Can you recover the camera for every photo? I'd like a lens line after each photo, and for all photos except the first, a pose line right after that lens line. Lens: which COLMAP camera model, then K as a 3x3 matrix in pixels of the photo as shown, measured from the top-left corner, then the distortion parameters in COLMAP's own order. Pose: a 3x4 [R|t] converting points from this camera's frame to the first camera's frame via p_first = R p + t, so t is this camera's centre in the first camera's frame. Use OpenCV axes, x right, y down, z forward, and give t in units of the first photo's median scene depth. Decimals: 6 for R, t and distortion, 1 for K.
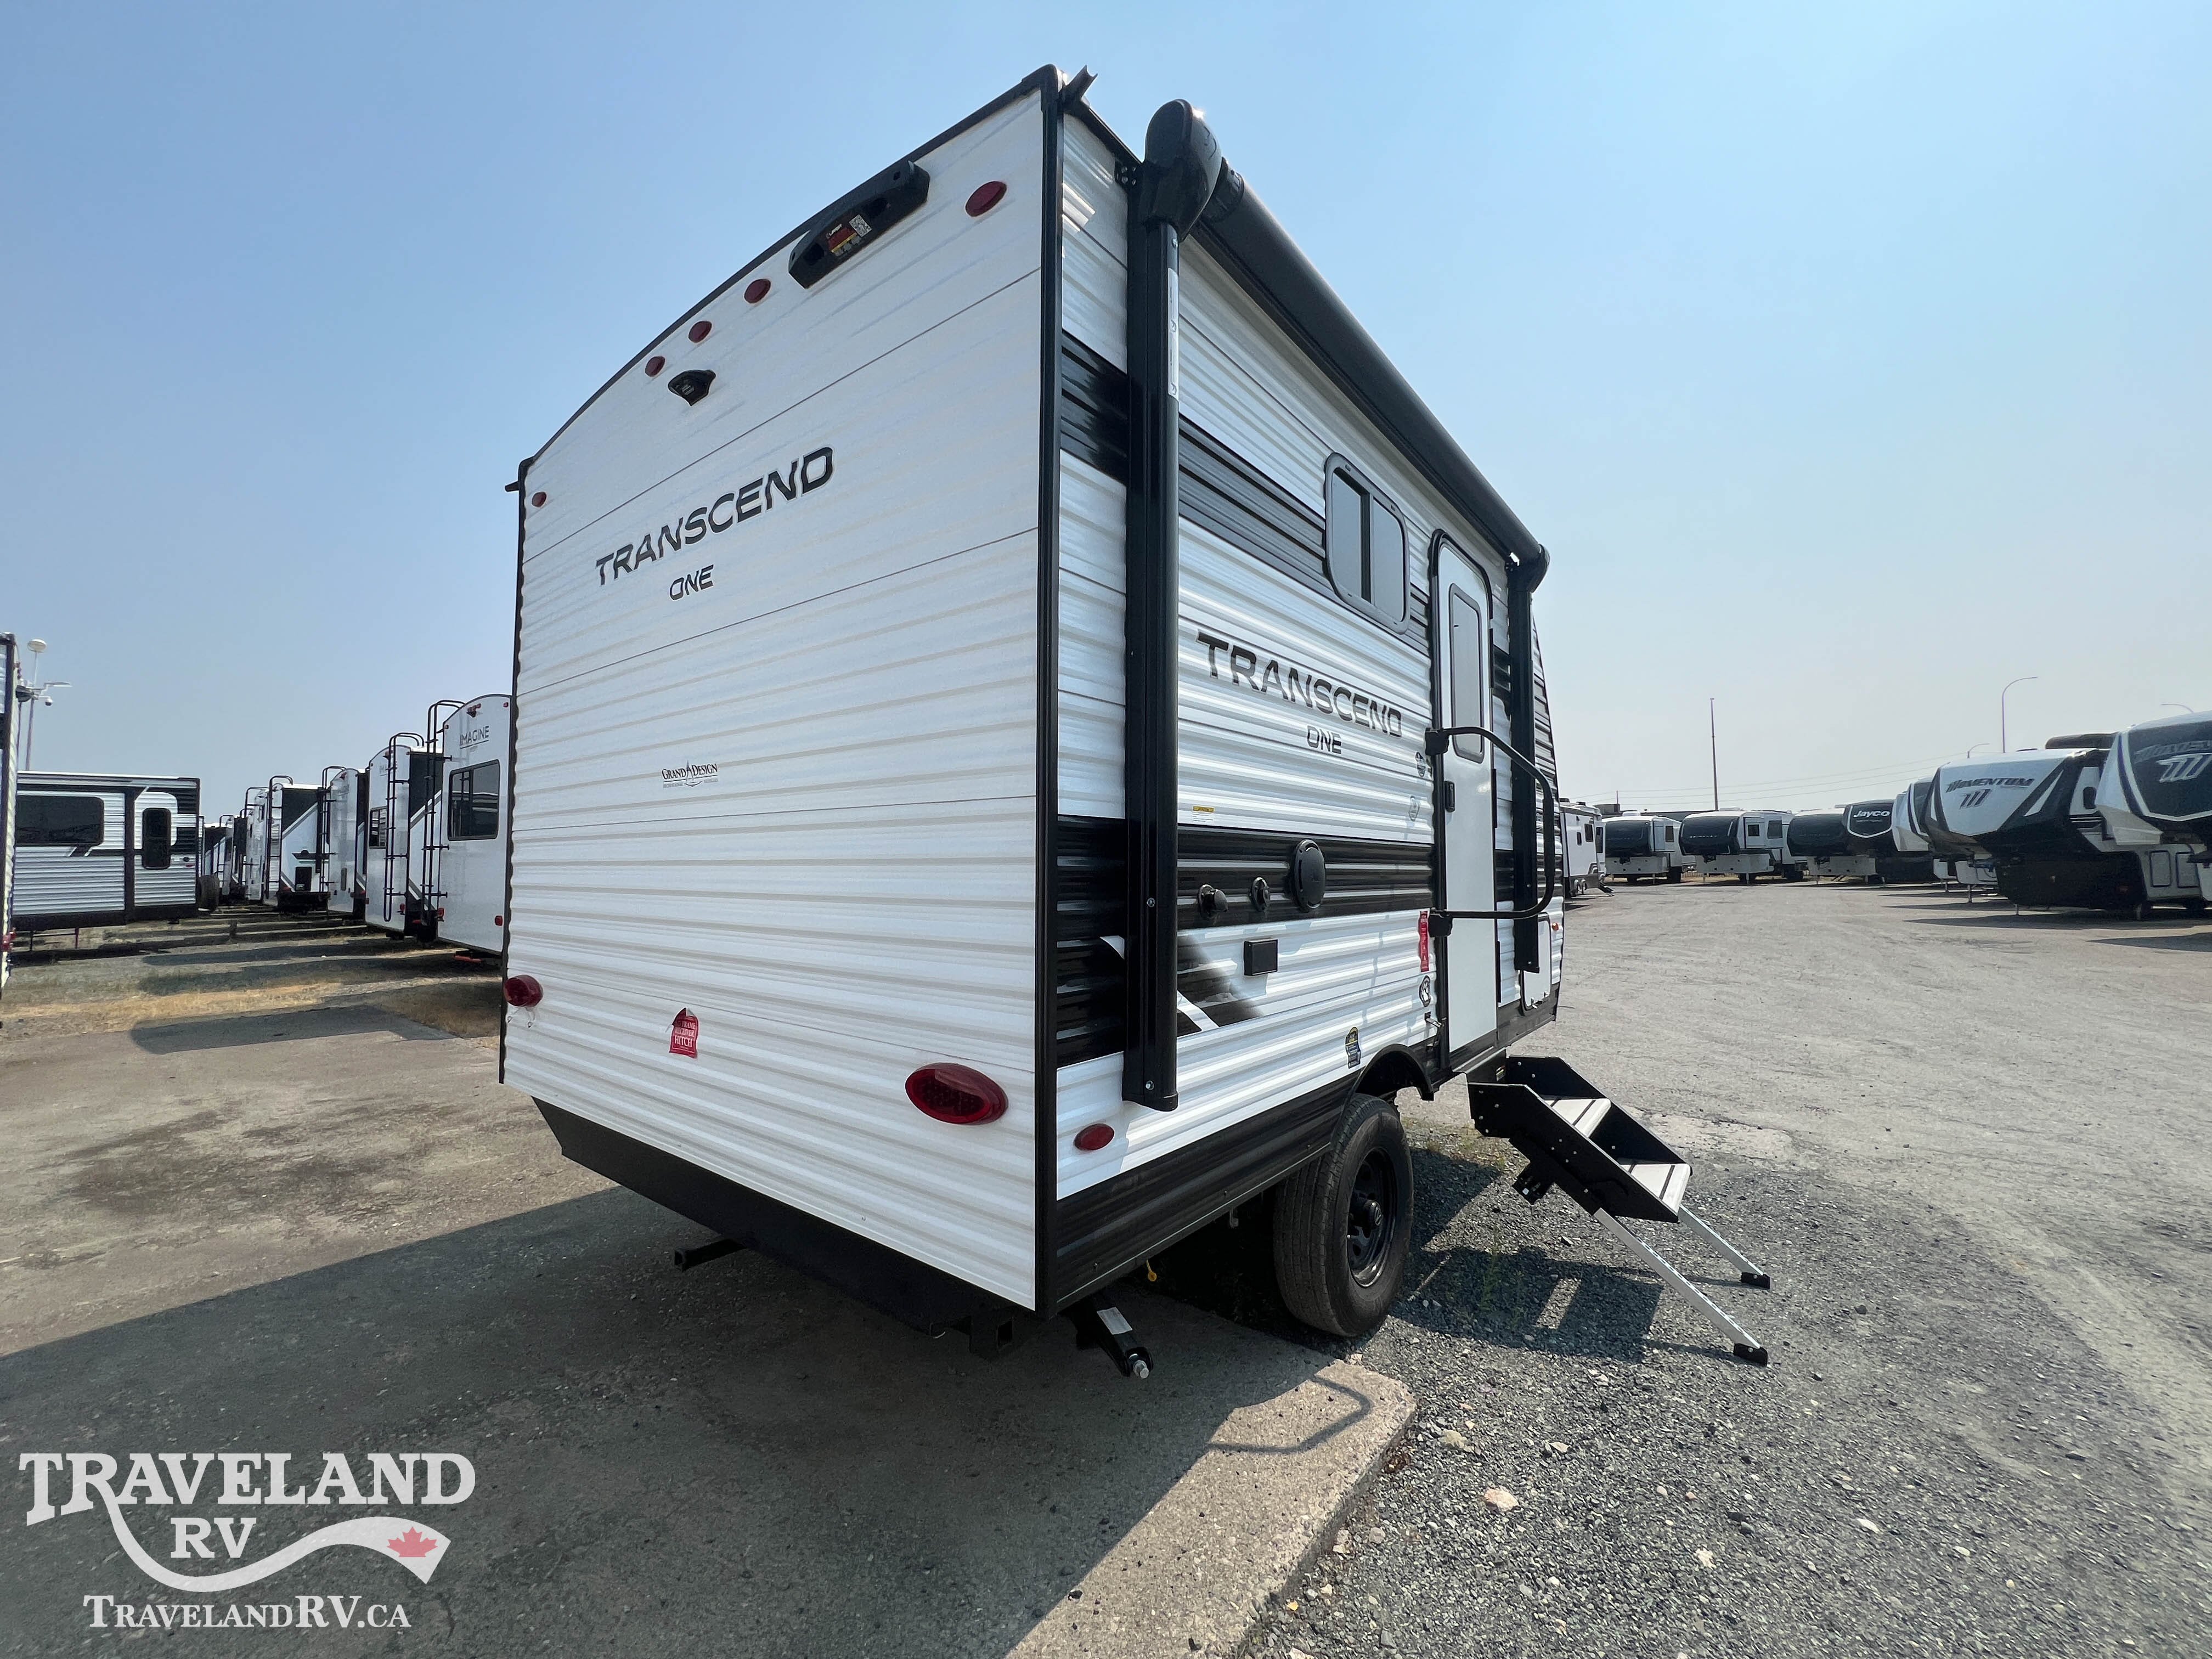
lens RADIAL K [[886.9, 0, 1104.8], [0, 886.9, 826.7], [0, 0, 1]] dist [-0.001021, 0.000251]
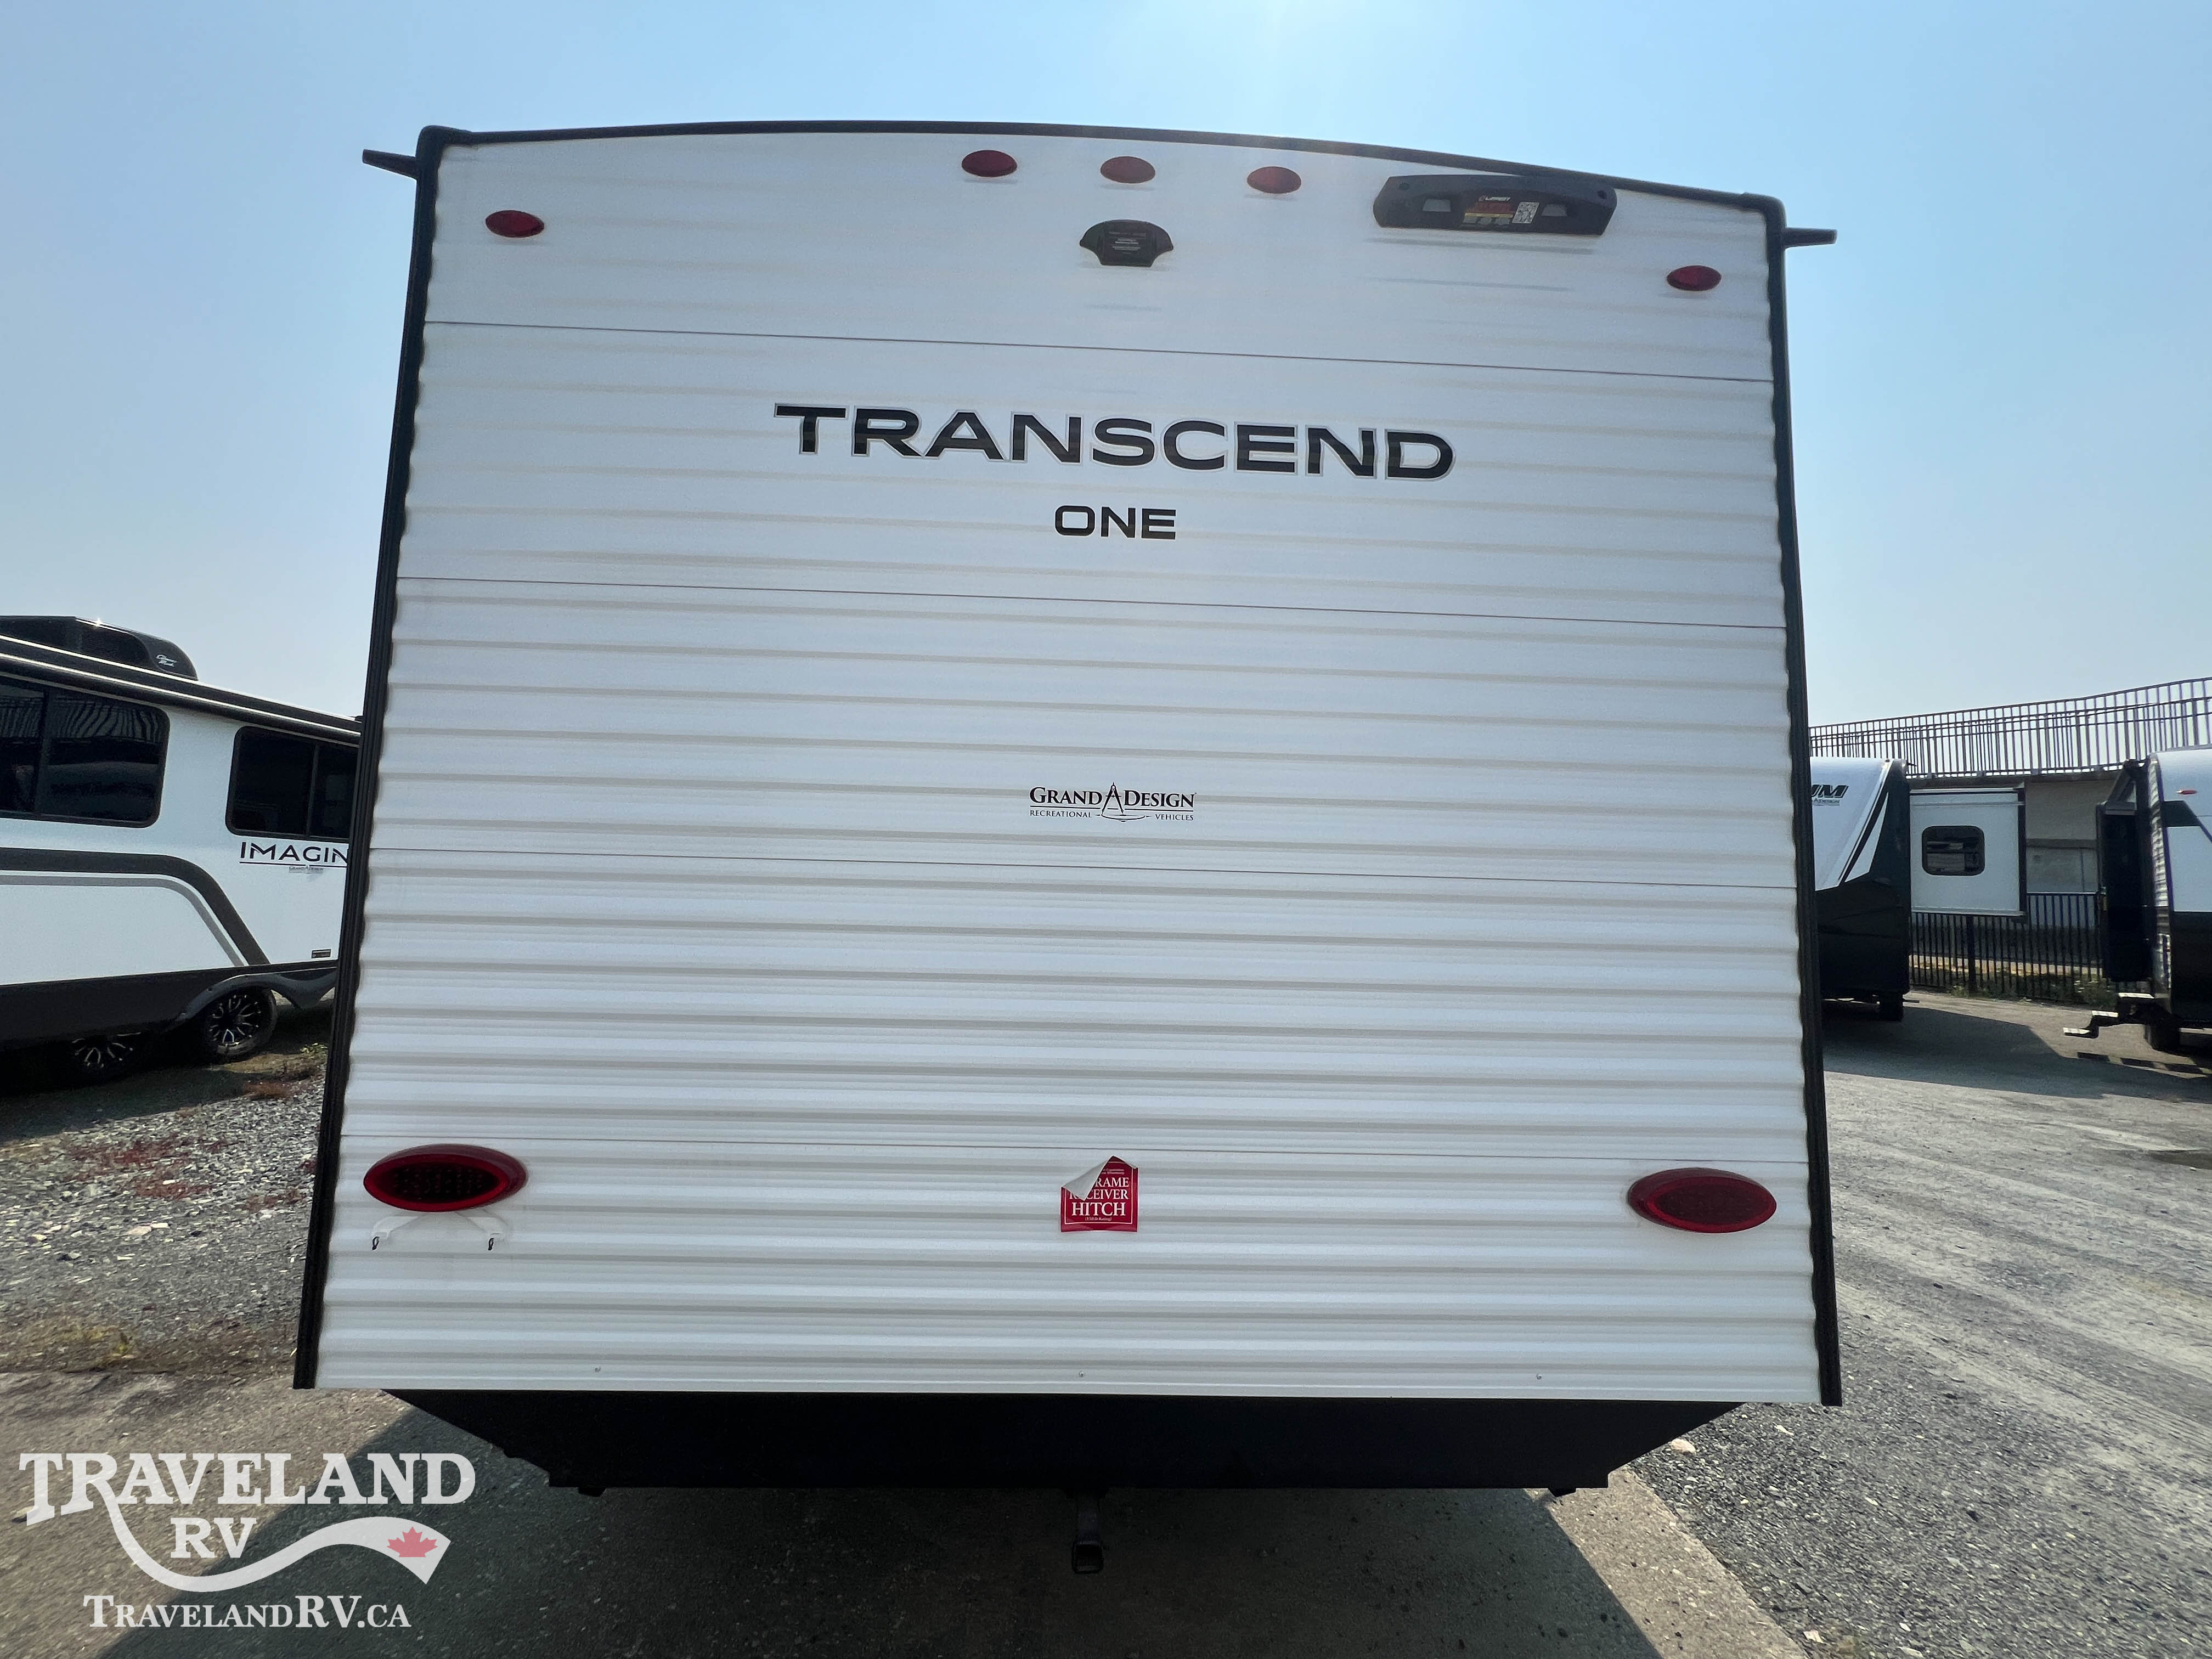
lens RADIAL K [[886.9, 0, 1104.8], [0, 886.9, 826.7], [0, 0, 1]] dist [-0.001021, 0.000251]
pose [[0.762684, 0.074574, 0.642457, -0.960924], [-0.056270, 0.997215, -0.048952, -0.007582], [-0.644319, 0.001184, 0.764756, 0.521021]]
